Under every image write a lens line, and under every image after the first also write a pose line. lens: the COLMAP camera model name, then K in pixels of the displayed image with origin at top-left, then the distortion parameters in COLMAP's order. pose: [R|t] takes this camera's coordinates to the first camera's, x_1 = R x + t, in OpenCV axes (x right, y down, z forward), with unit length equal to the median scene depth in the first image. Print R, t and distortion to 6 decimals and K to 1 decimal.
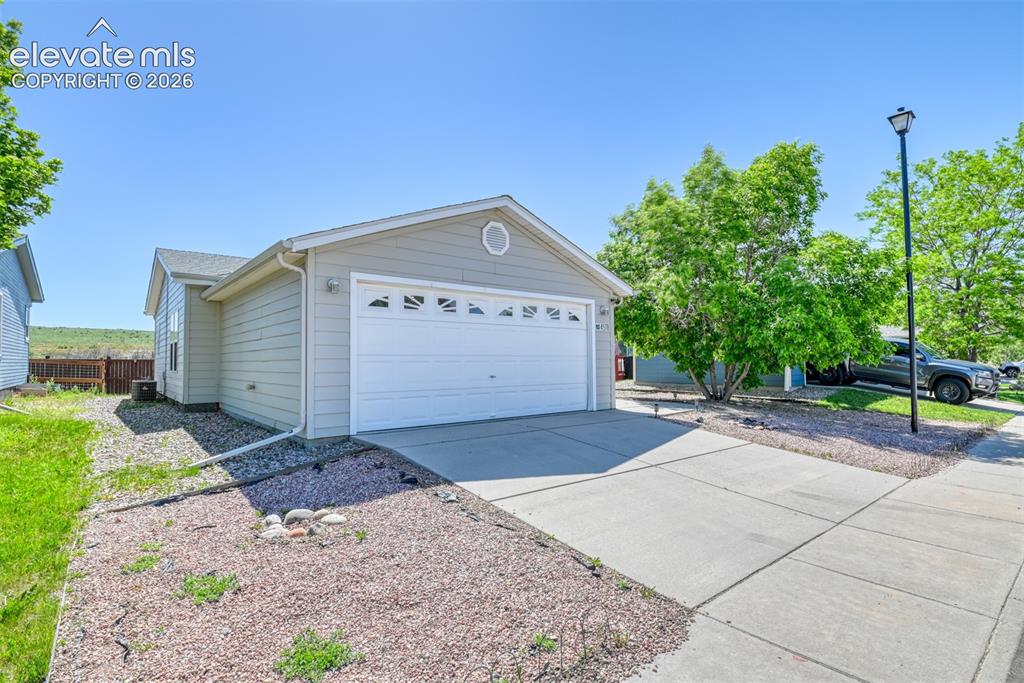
lens RADIAL K [[507.2, 0, 513.8], [0, 507.2, 343.2], [0, 0, 1]] dist [-0.029440, -0.000816]
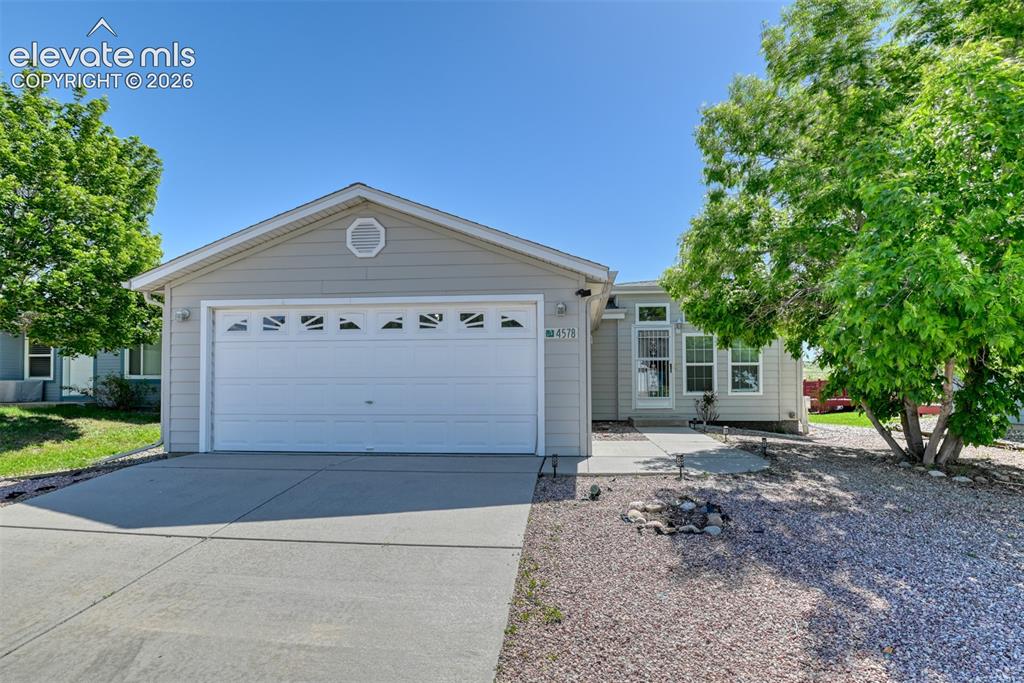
lens RADIAL K [[498.6, 0, 536.7], [0, 498.6, 377.3], [0, 0, 1]] dist [-0.001756, -0.000348]
pose [[0.703736, -0.007831, -0.710419, 0.749418], [0.025422, 0.999576, 0.014164, 0.019814], [0.710007, -0.028028, 0.703637, 0.616123]]
